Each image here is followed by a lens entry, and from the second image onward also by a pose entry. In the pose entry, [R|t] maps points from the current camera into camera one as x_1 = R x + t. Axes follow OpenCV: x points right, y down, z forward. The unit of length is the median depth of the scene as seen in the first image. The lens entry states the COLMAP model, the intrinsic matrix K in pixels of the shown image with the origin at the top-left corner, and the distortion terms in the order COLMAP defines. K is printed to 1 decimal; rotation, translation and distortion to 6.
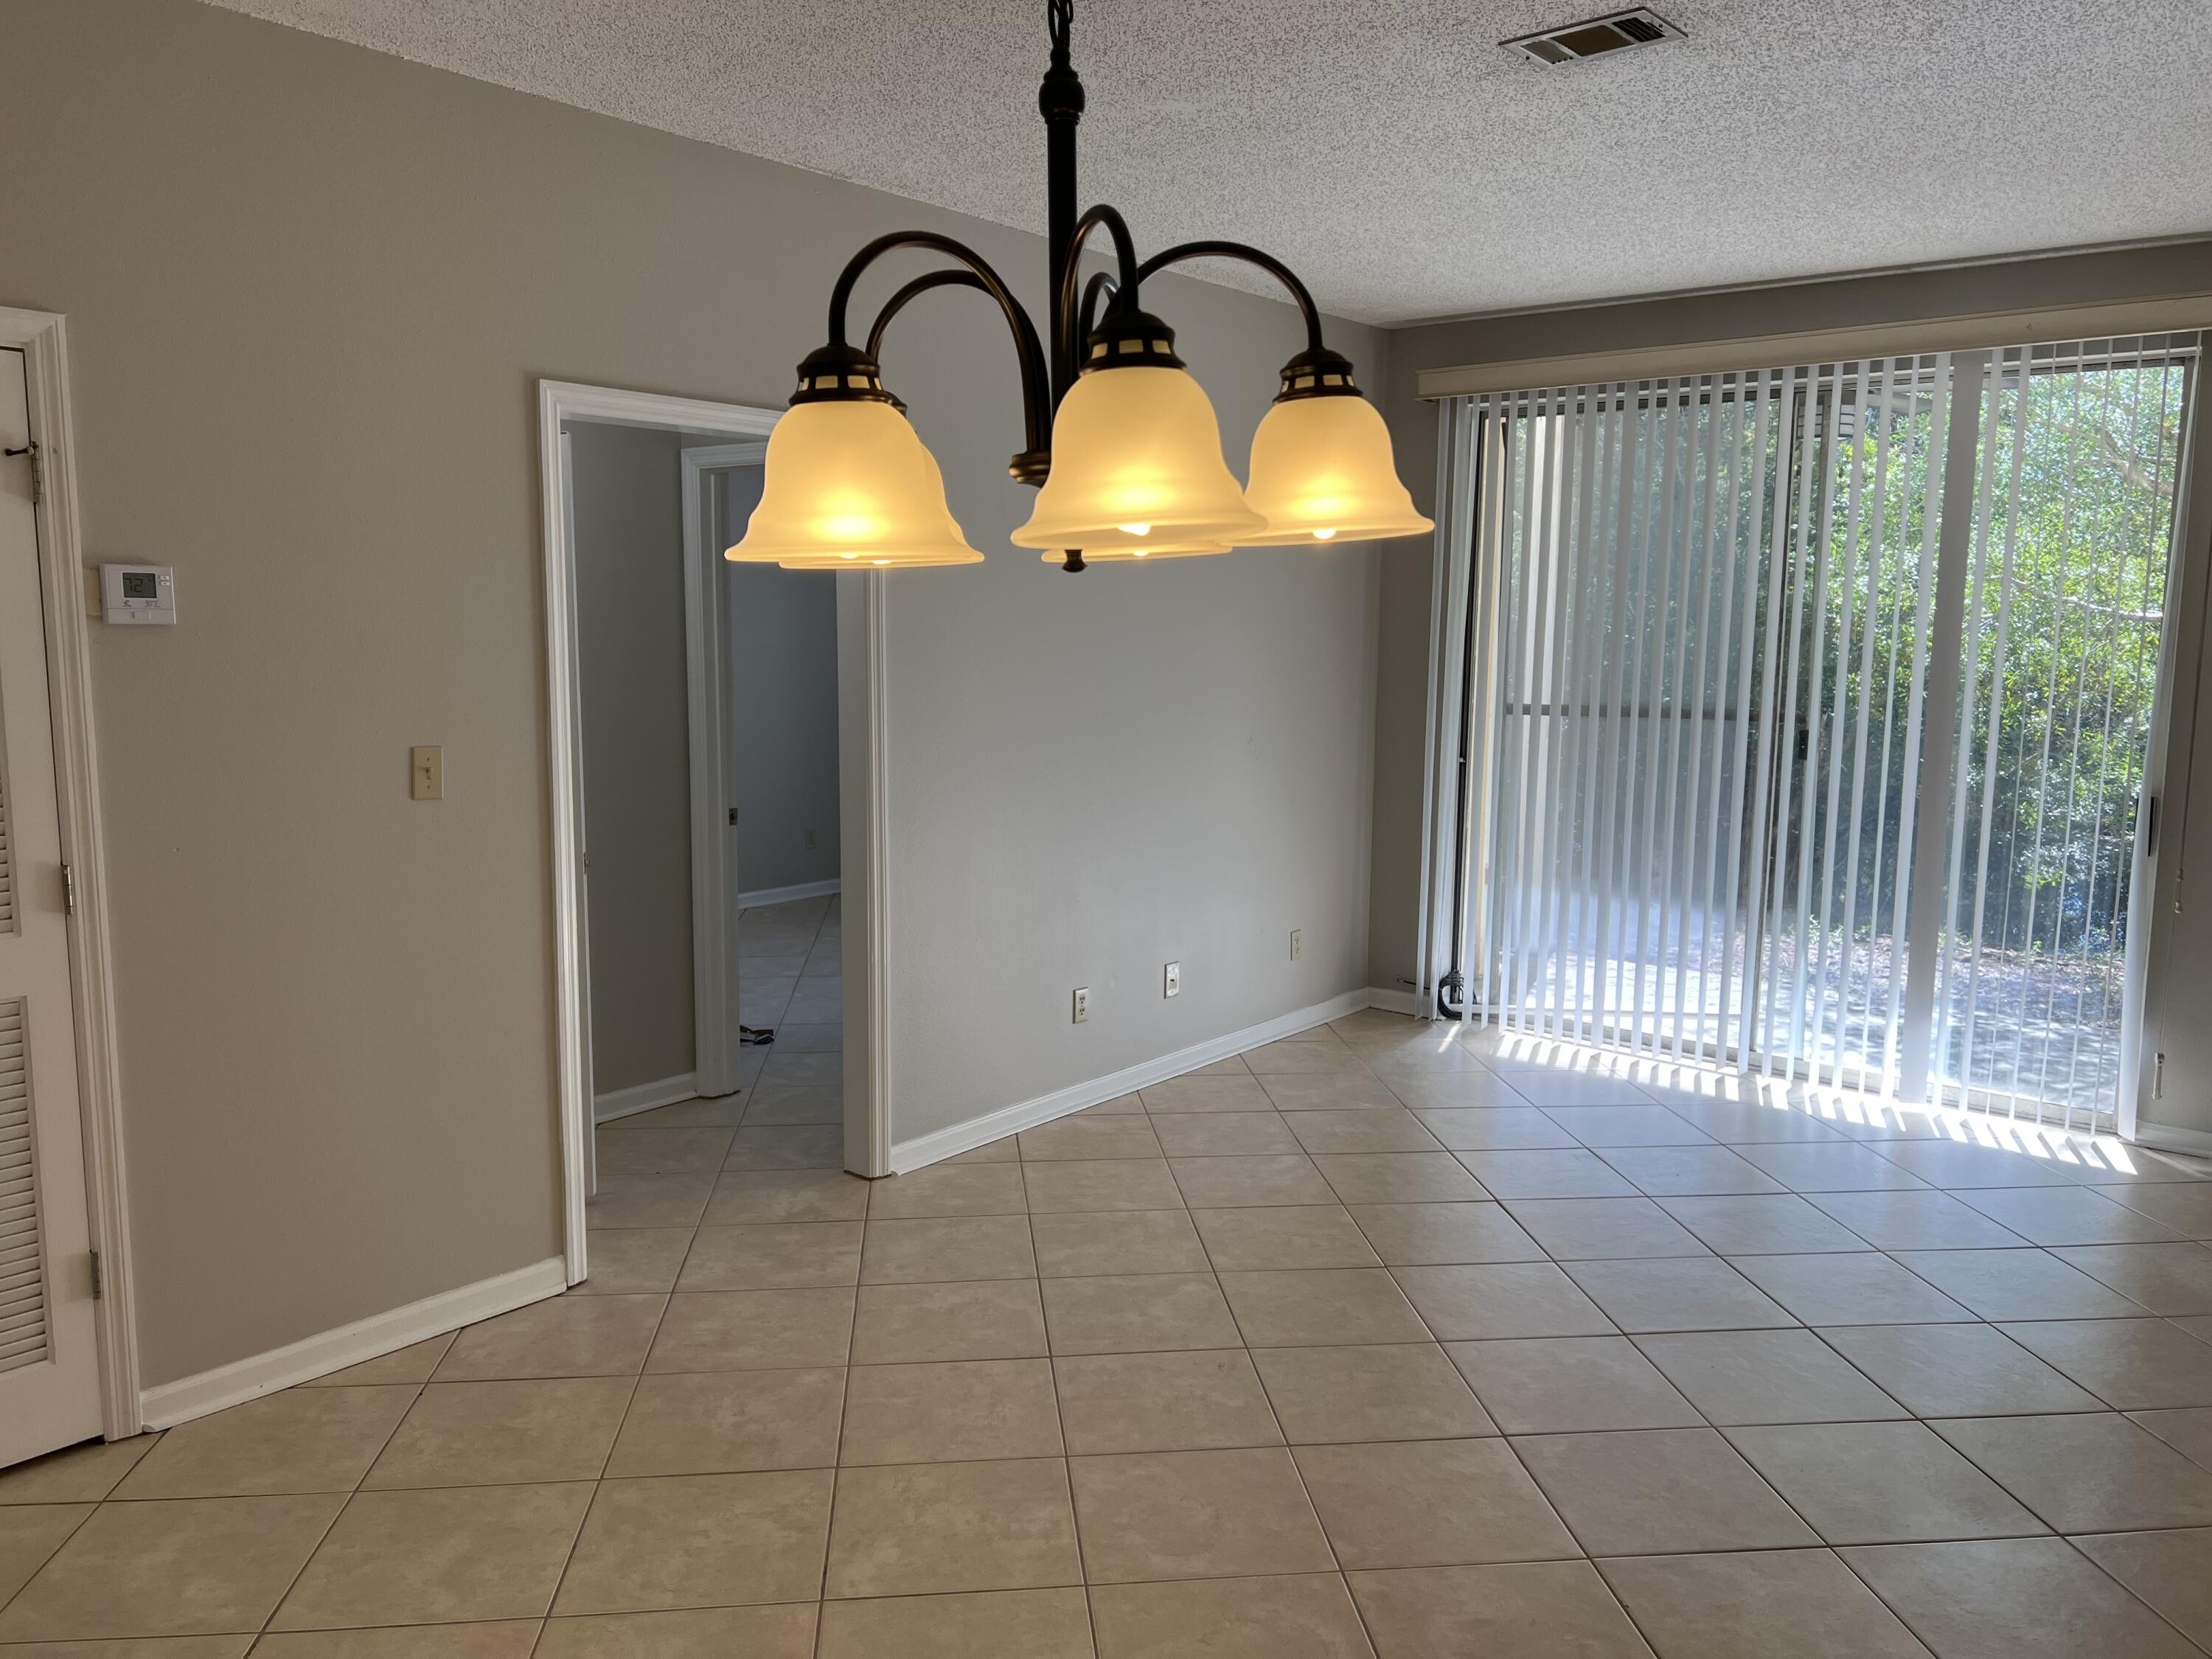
lens RADIAL K [[1655.2, 0, 1125.5], [0, 1655.2, 821.3], [0, 0, 1]] dist [0.045763, -0.050419]
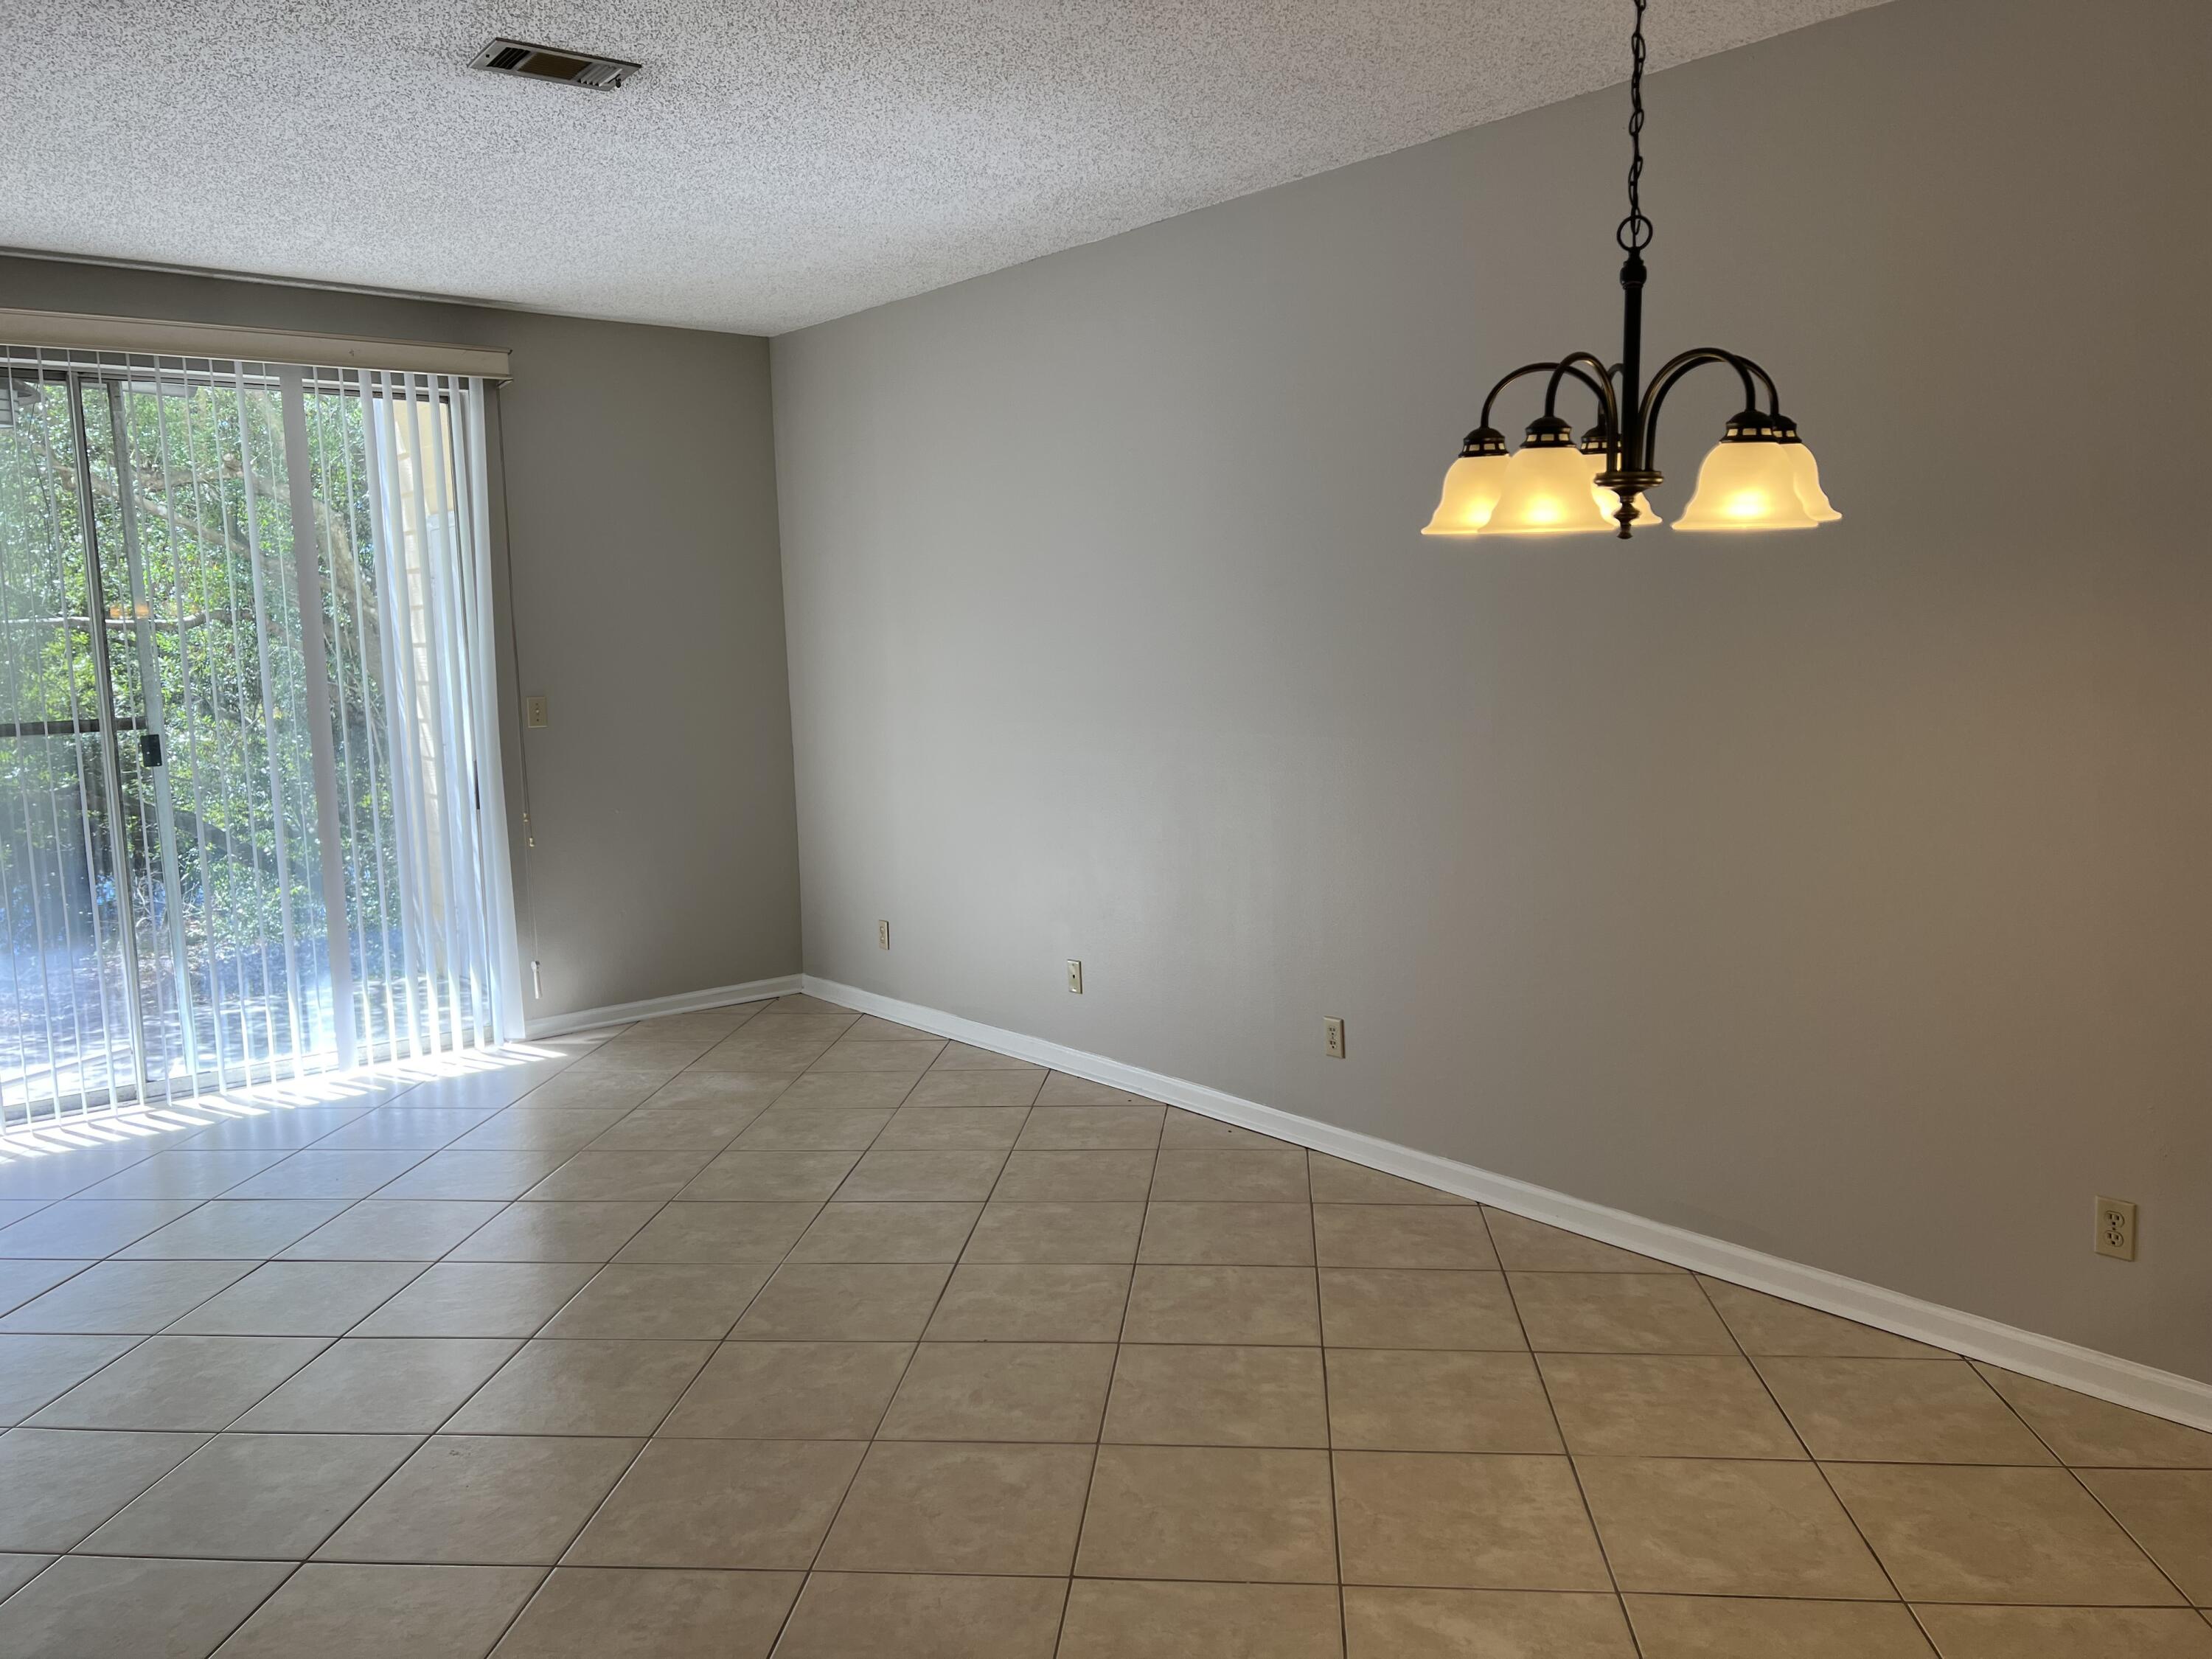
lens RADIAL K [[1655.2, 0, 1125.5], [0, 1655.2, 821.3], [0, 0, 1]] dist [0.045763, -0.050419]
pose [[0.199635, -0.133705, 0.970705, -0.741317], [0.144649, 0.983815, 0.105762, -0.047292], [-0.969135, 0.119298, 0.215745, 0.460667]]
